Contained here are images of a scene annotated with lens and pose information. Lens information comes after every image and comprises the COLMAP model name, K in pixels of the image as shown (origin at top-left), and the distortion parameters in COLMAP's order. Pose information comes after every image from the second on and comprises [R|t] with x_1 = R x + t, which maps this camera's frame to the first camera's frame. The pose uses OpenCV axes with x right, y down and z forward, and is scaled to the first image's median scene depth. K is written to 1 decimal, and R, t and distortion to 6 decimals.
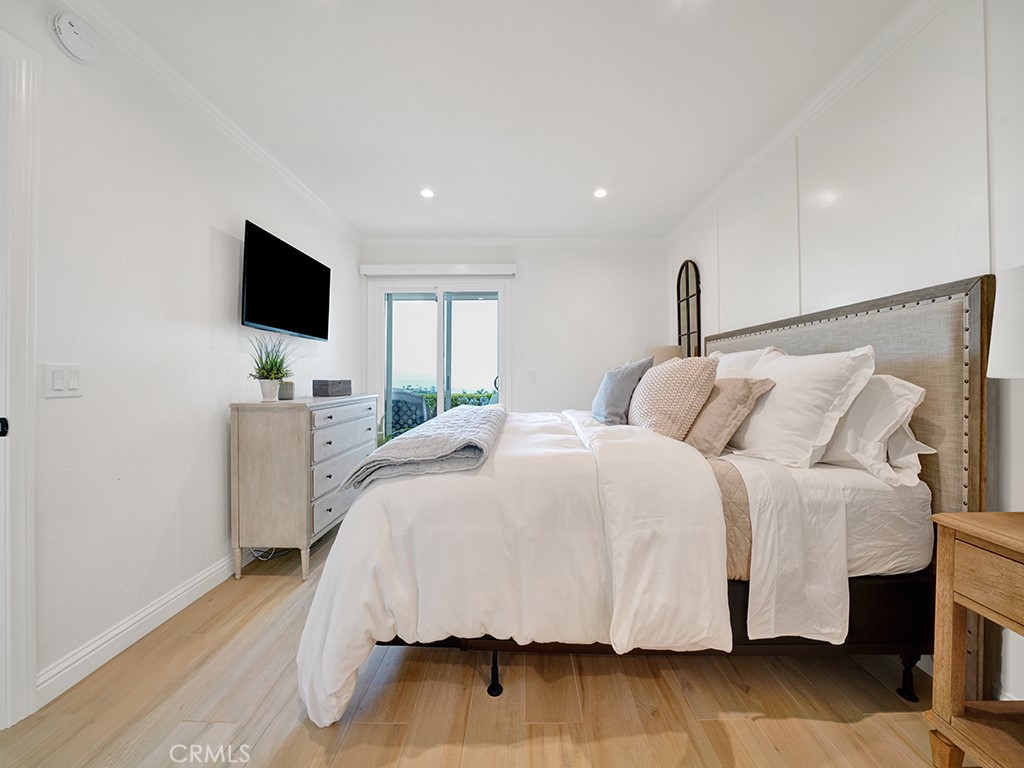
lens RADIAL K [[366.1, 0, 515.2], [0, 366.1, 379.1], [0, 0, 1]] dist [-0.022053, 0.001367]
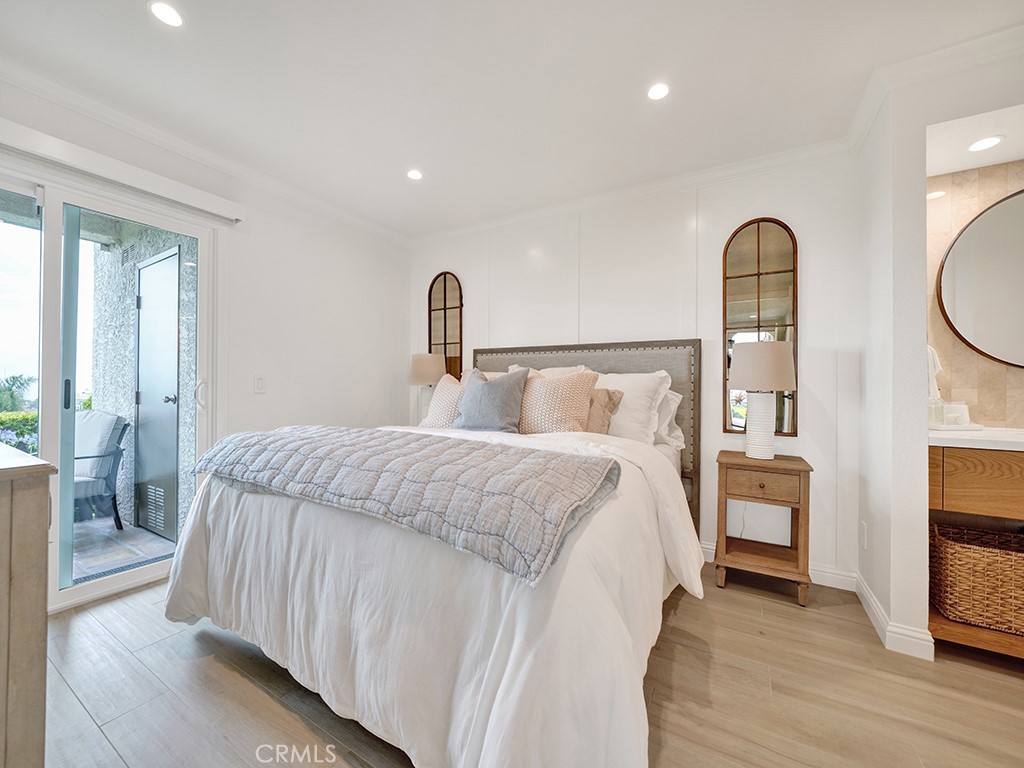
lens RADIAL K [[401.2, 0, 516.0], [0, 401.2, 387.7], [0, 0, 1]] dist [-0.008722, 0.001490]
pose [[0.495661, 0.001043, 0.868515, -0.828601], [-0.007440, 0.999968, 0.003045, -0.010123], [-0.868484, -0.007971, 0.495653, 0.541986]]
